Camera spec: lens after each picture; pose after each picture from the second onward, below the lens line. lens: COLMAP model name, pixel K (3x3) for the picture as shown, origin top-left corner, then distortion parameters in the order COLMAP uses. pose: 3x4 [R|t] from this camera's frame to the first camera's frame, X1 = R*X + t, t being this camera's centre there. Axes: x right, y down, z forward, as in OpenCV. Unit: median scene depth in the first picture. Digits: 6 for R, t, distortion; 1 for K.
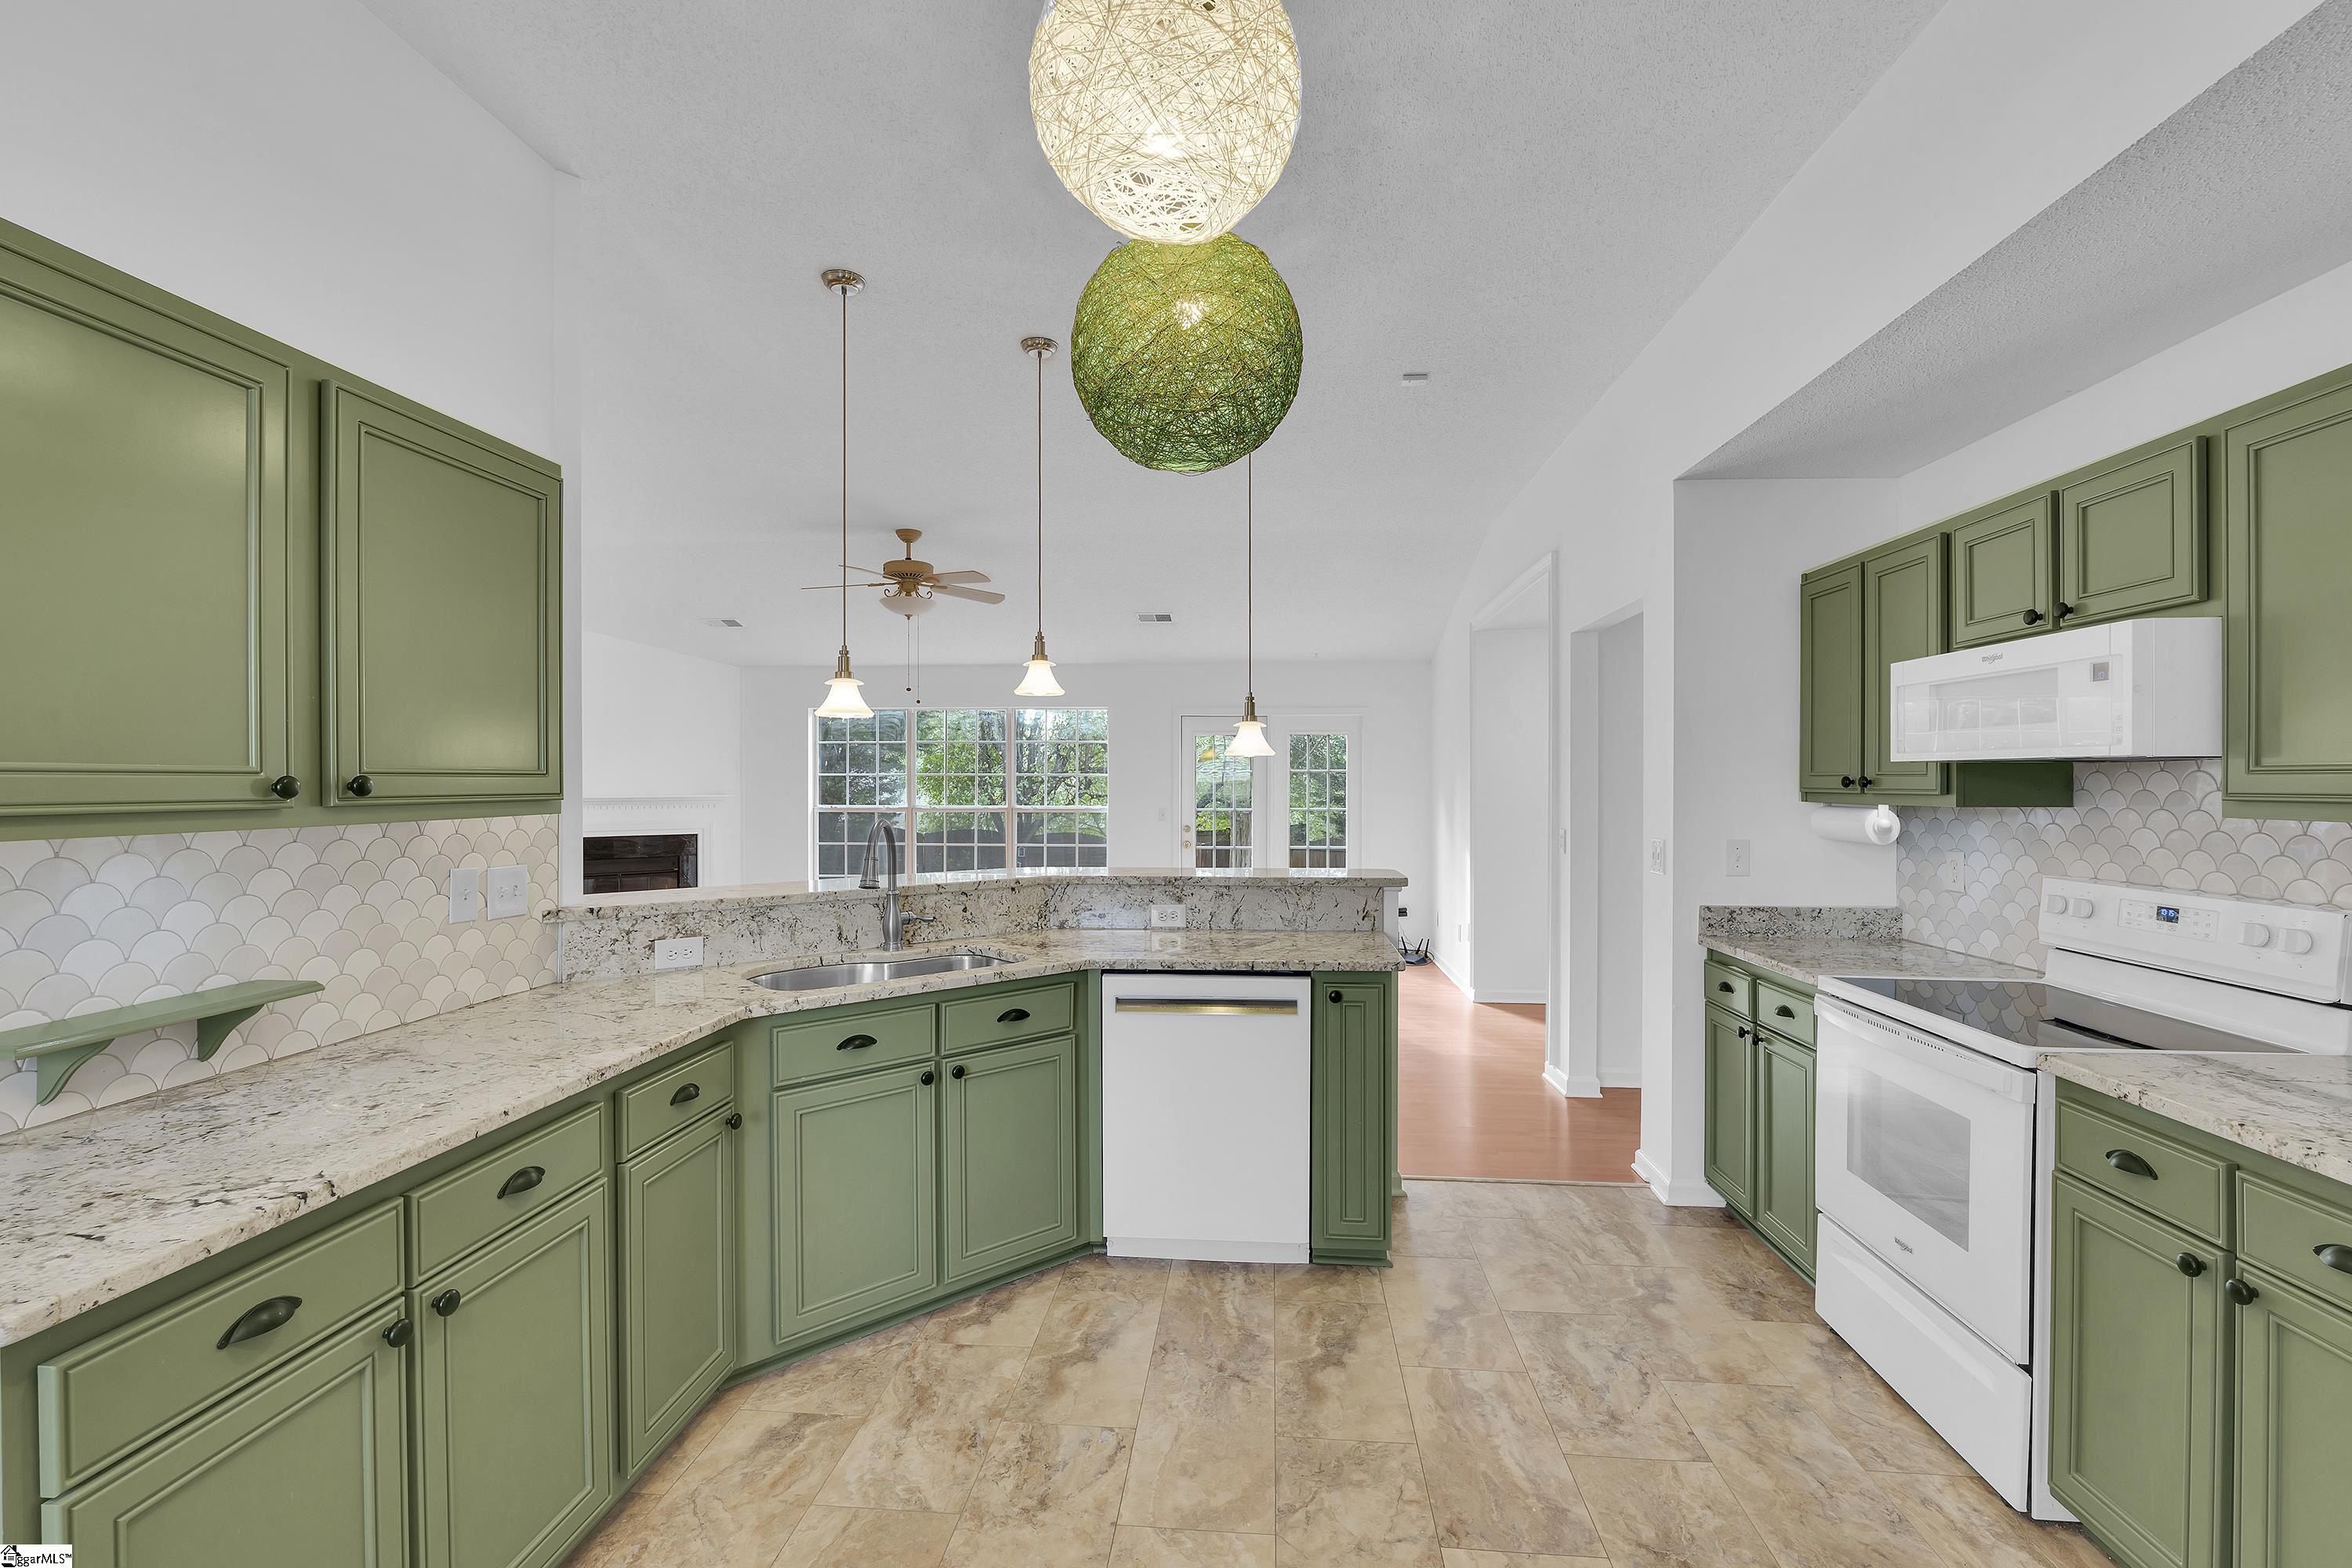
lens RADIAL K [[1035.8, 0, 1176.0], [0, 1035.8, 784.0], [0, 0, 1]] dist [-0.003002, -0.000293]
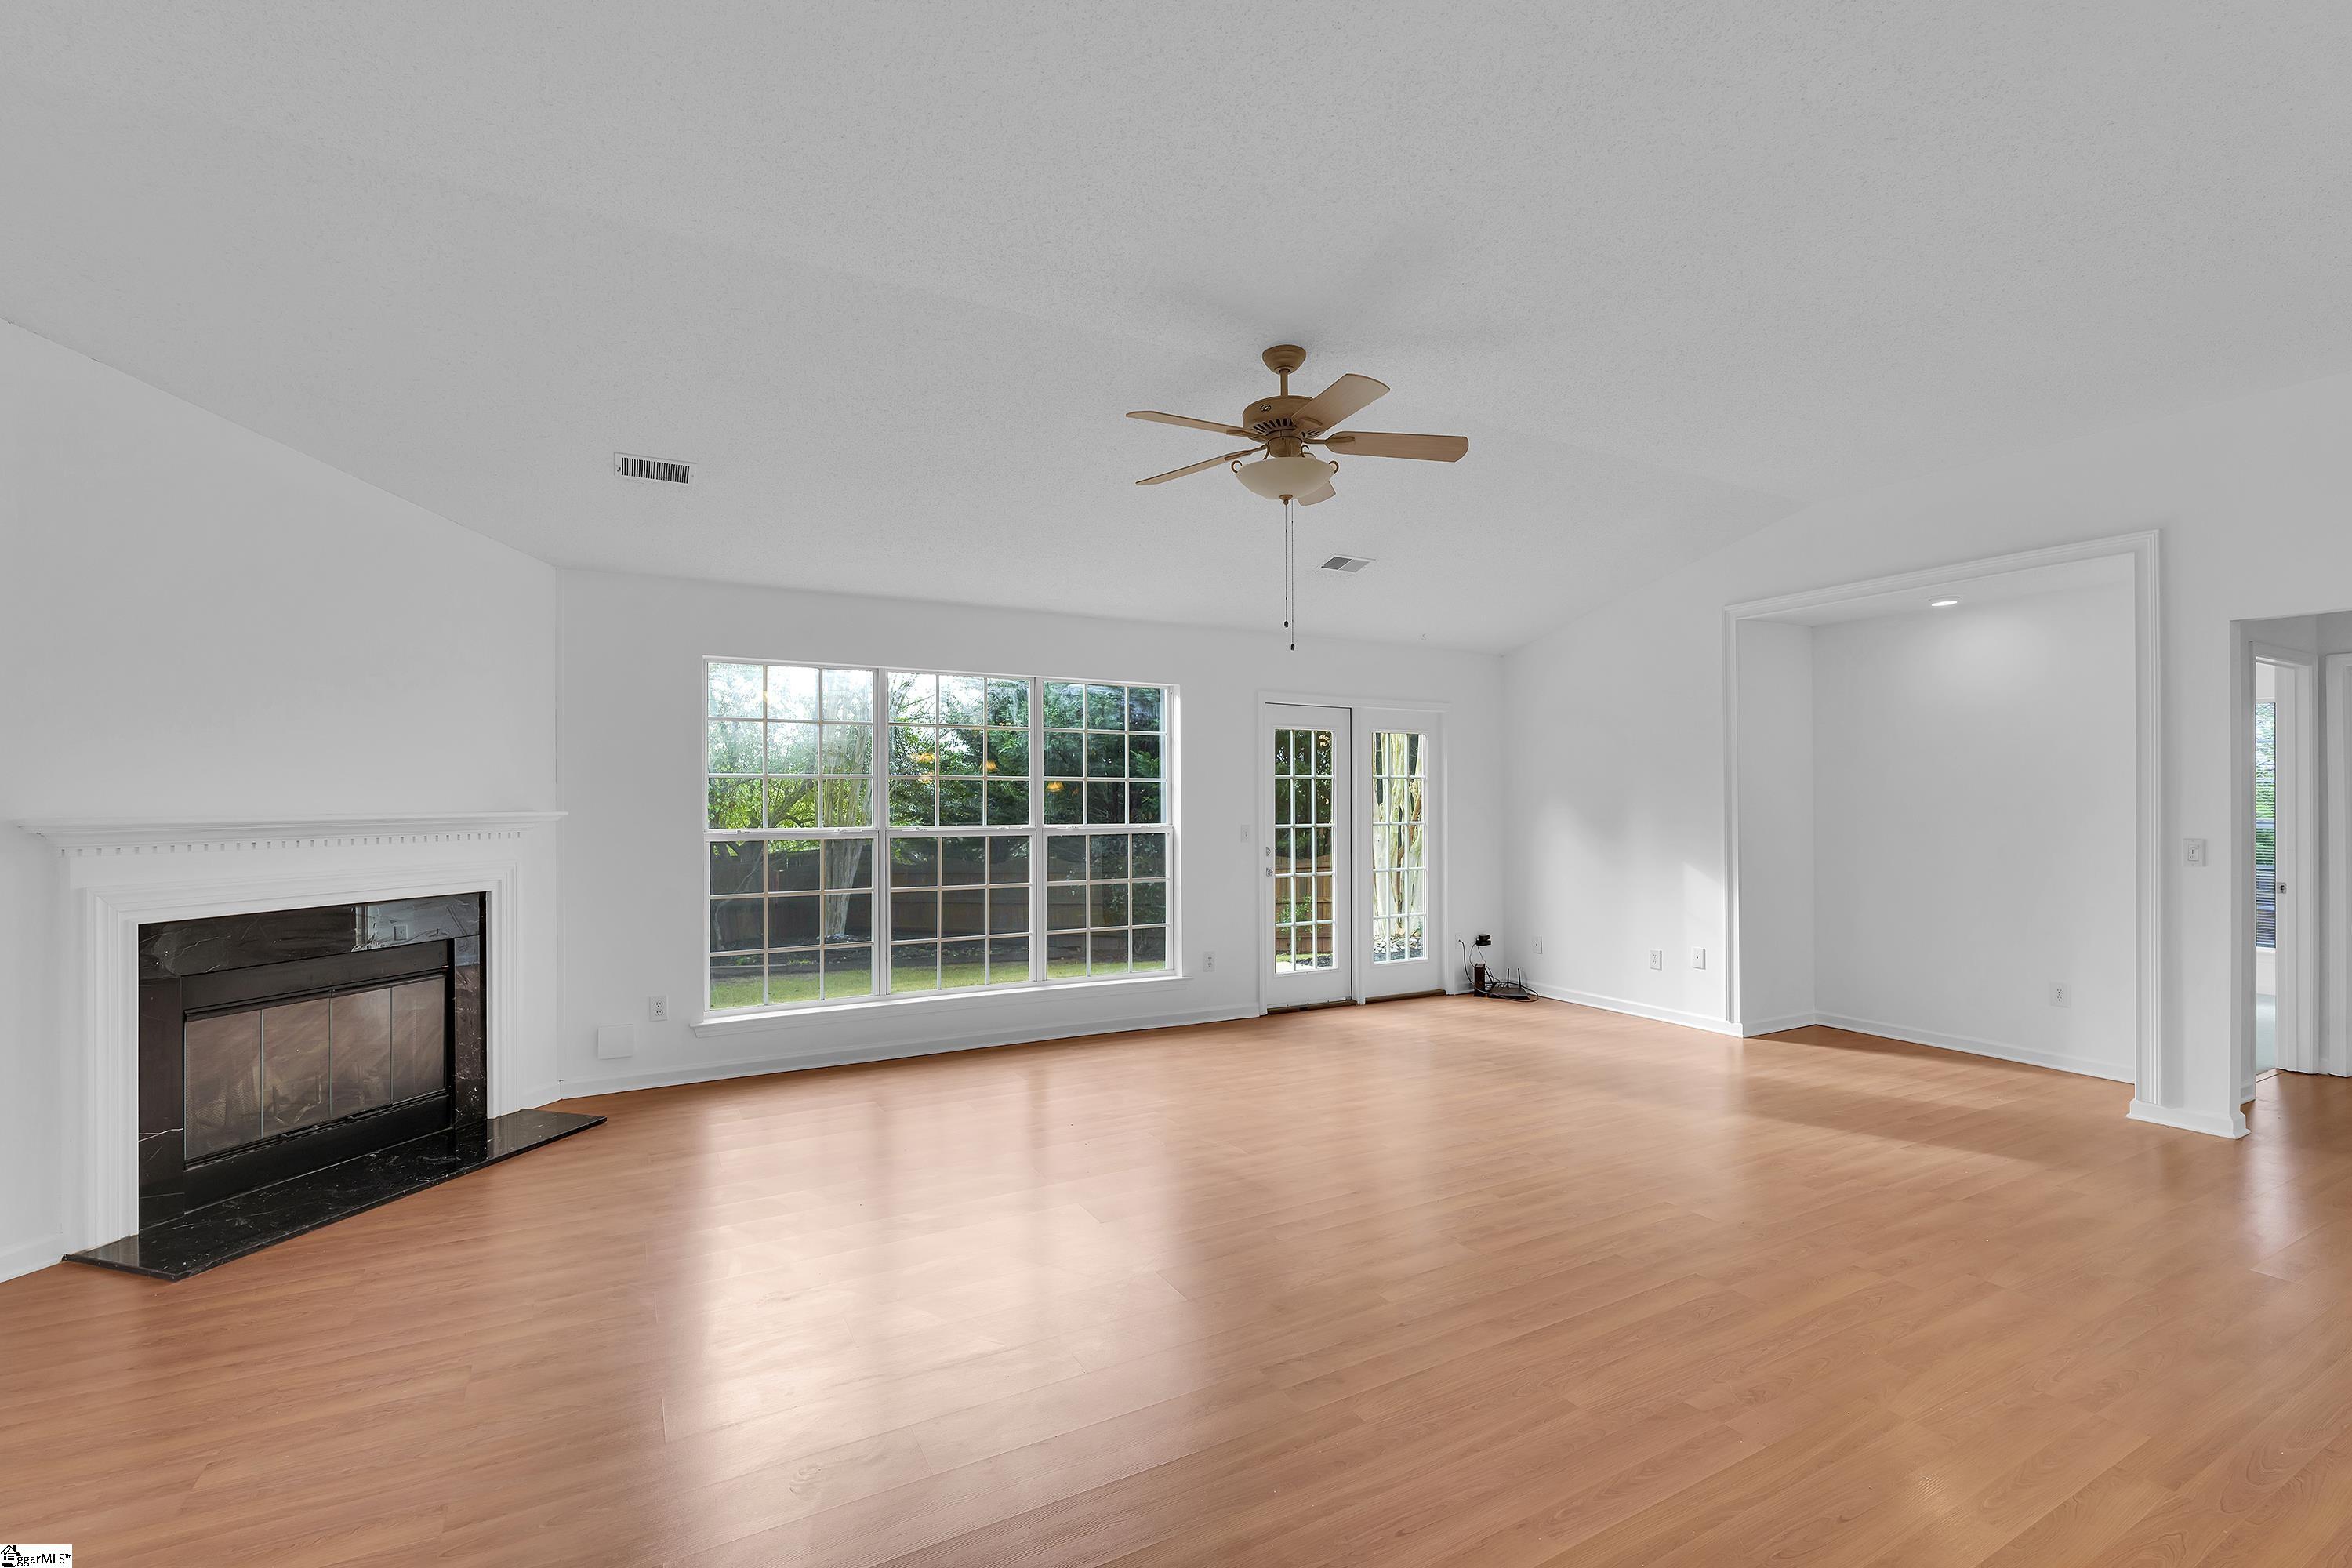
lens RADIAL K [[1026.6, 0, 1203.1], [0, 1026.6, 791.8], [0, 0, 1]] dist [-0.003505, 0.000271]
pose [[0.818765, 0.004681, 0.574110, -0.457346], [0.002265, 0.999933, -0.011382, 0.007200], [-0.574124, 0.010620, 0.818699, 0.411009]]
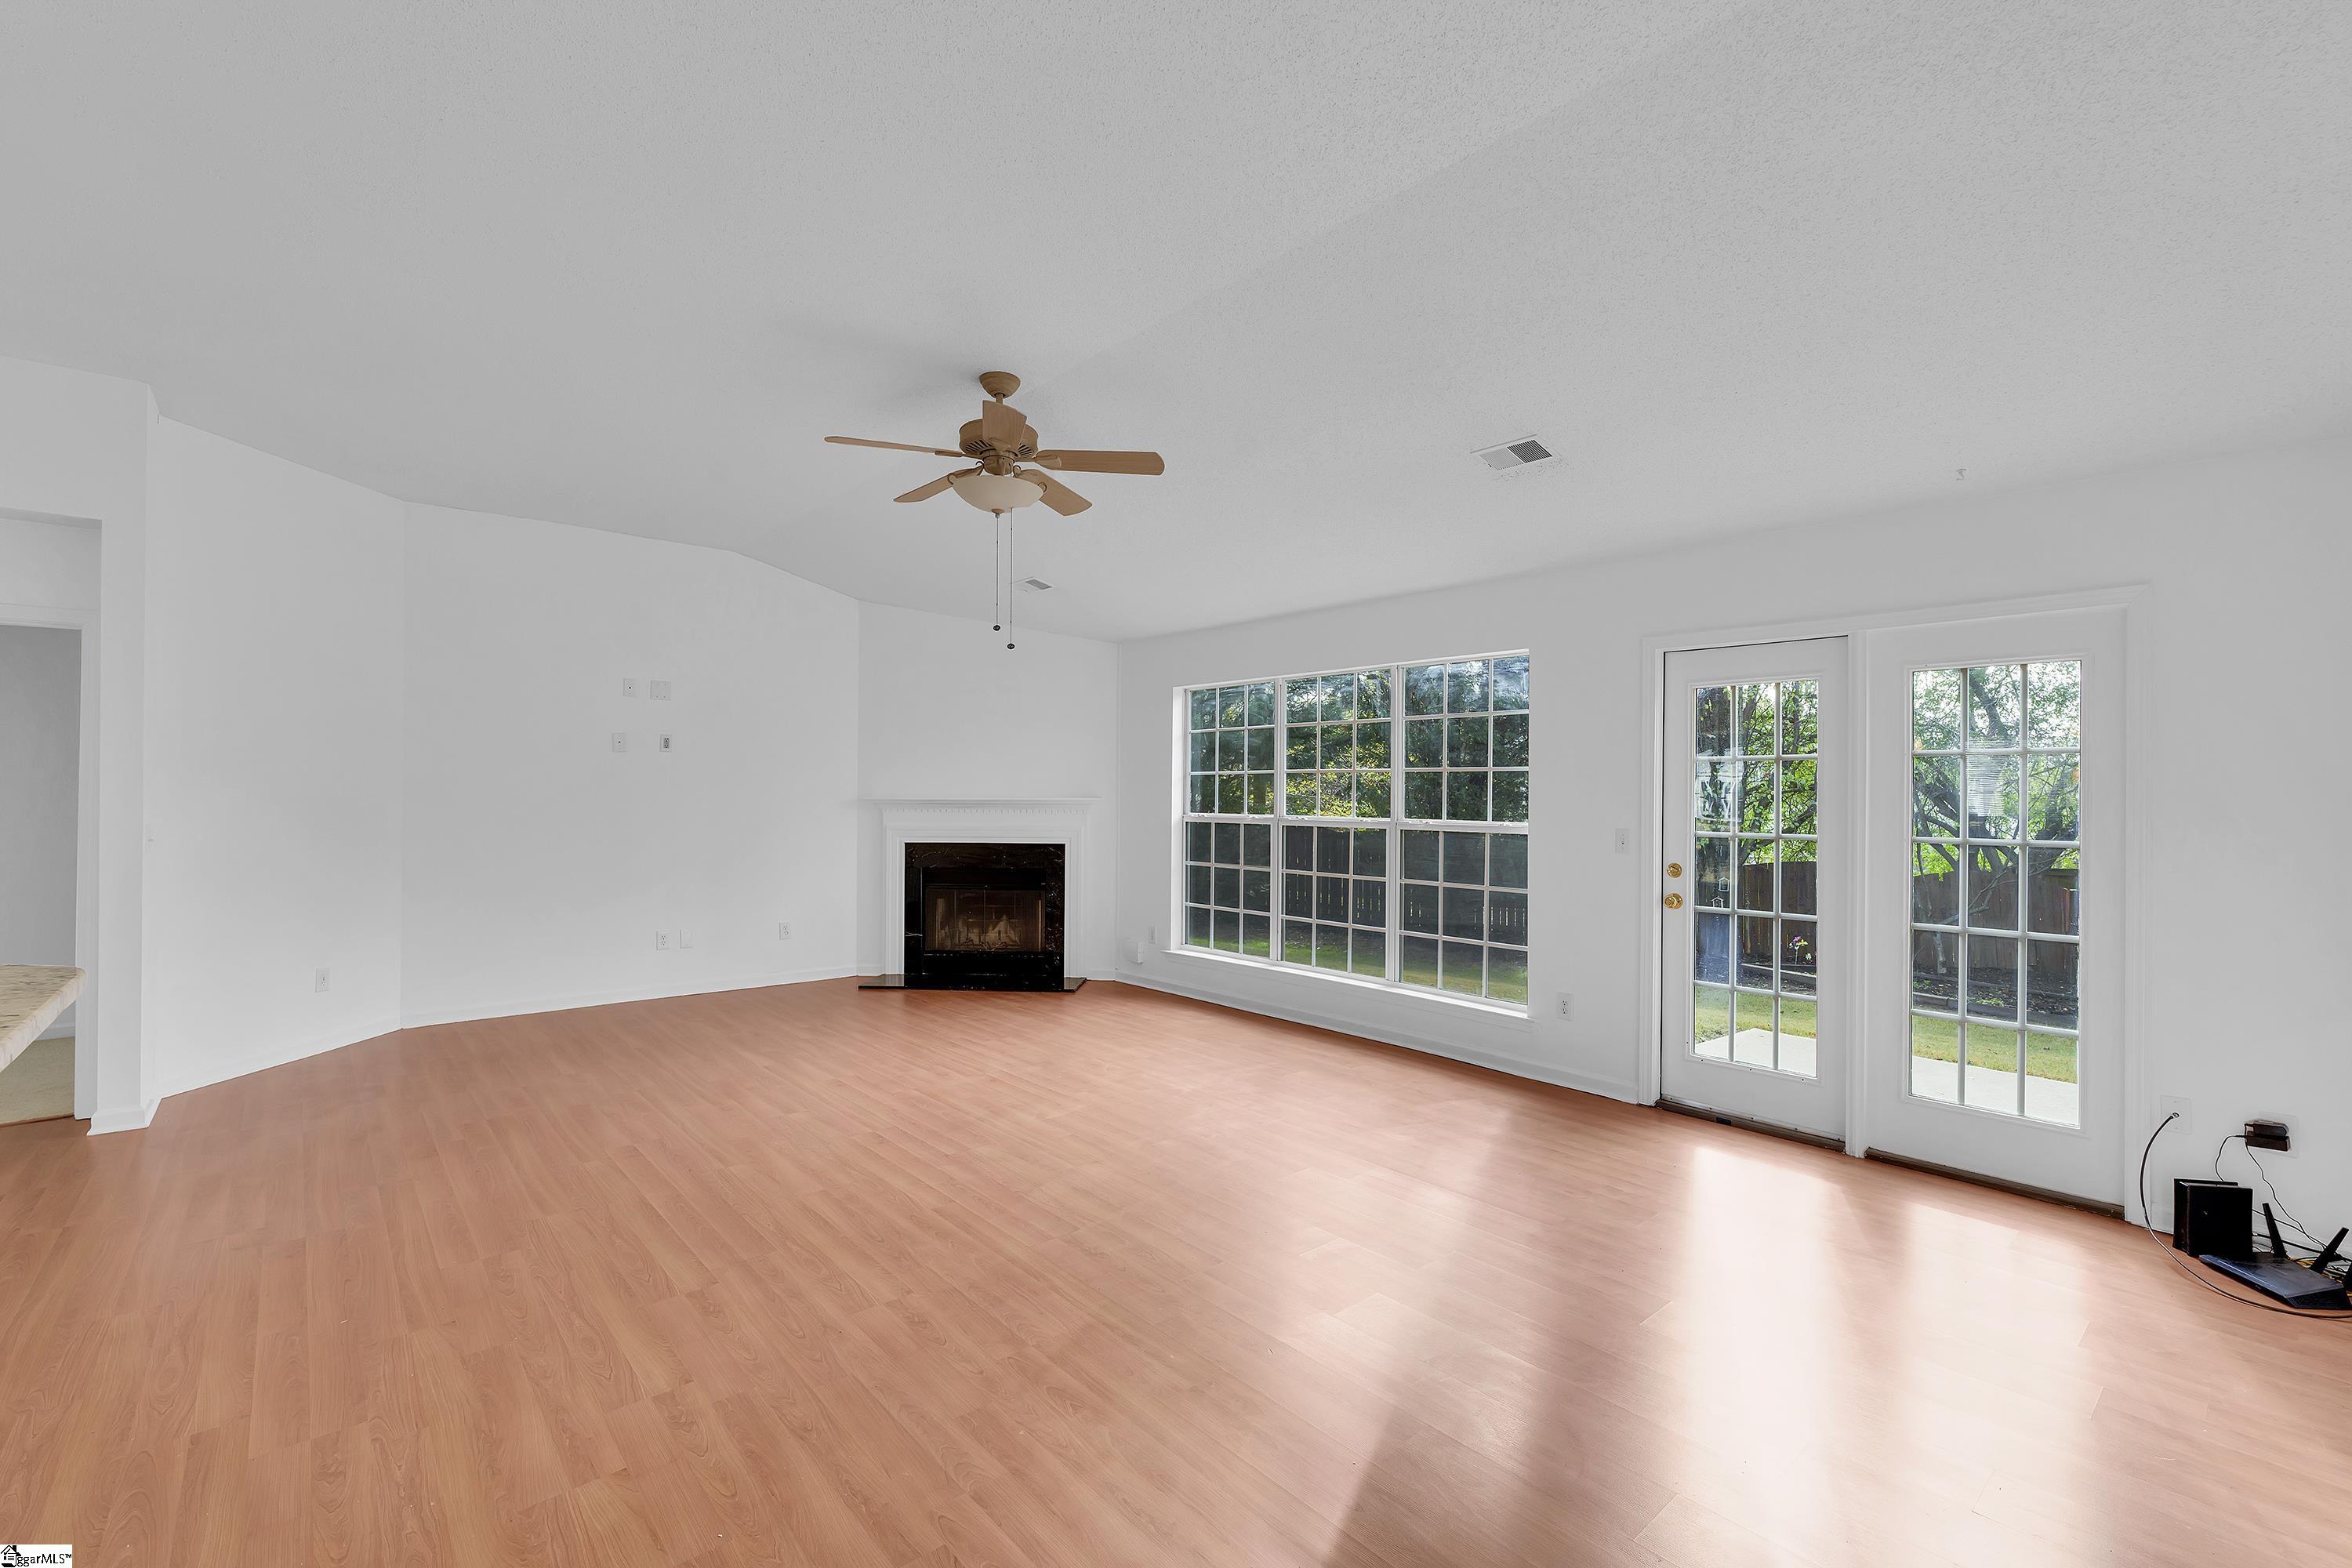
lens RADIAL K [[1035.8, 0, 1176.0], [0, 1035.8, 784.0], [0, 0, 1]] dist [-0.003002, -0.000293]
pose [[0.721840, -0.001746, -0.692058, 0.188082], [-0.009447, 0.999879, -0.012376, 0.008624], [0.691995, 0.015472, 0.721736, 0.457869]]
